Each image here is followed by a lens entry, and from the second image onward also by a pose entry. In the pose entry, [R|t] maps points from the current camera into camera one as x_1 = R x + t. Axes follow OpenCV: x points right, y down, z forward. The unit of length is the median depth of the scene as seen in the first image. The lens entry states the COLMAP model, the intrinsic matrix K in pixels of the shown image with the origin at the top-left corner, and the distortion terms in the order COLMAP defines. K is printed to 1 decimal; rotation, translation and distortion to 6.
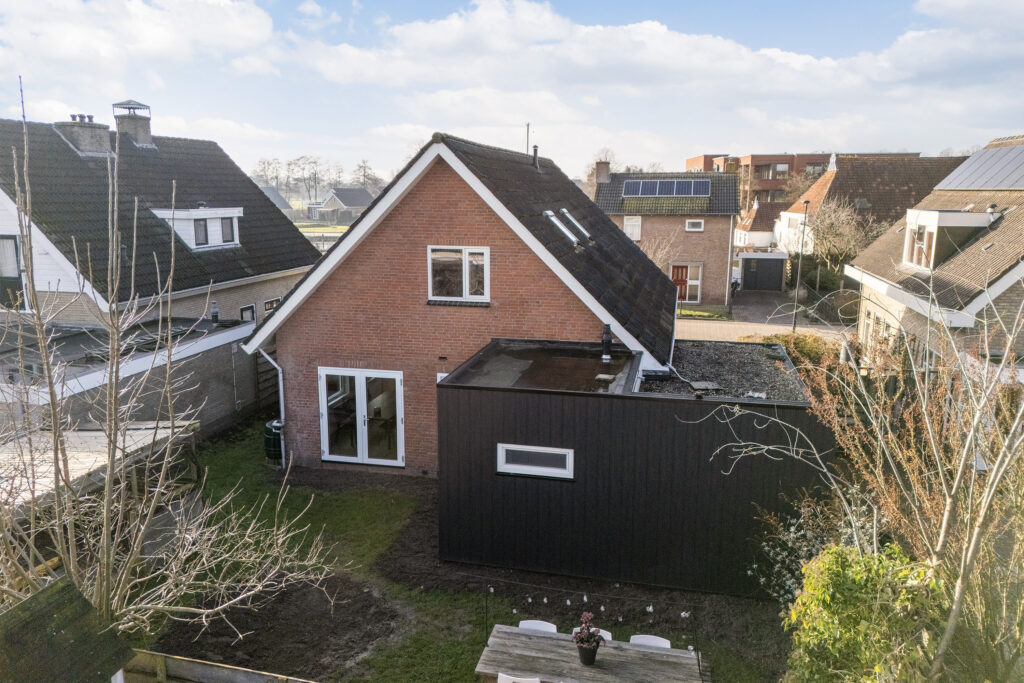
lens RADIAL K [[743.5, 0, 512.0], [0, 743.5, 341.5], [0, 0, 1]] dist [0.024314, -0.003582]
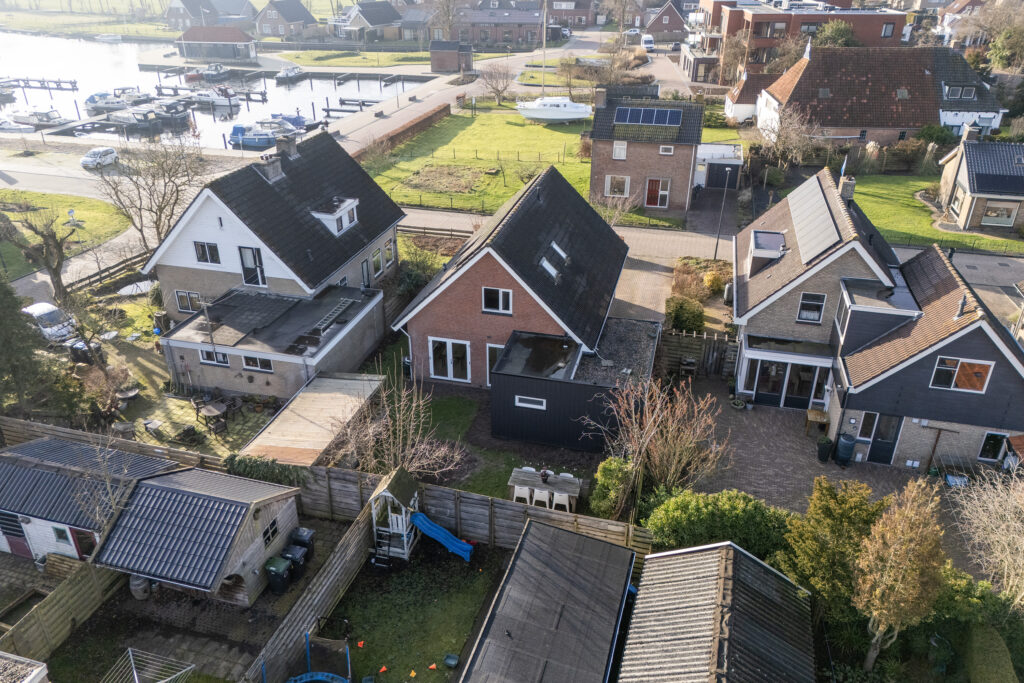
lens RADIAL K [[743.5, 0, 512.0], [0, 743.5, 341.5], [0, 0, 1]] dist [0.024314, -0.003582]
pose [[0.999610, 0.011278, -0.025531, 0.022030], [-0.003377, 0.956871, 0.290493, -0.546019], [0.027706, -0.290293, 0.956537, -0.950082]]
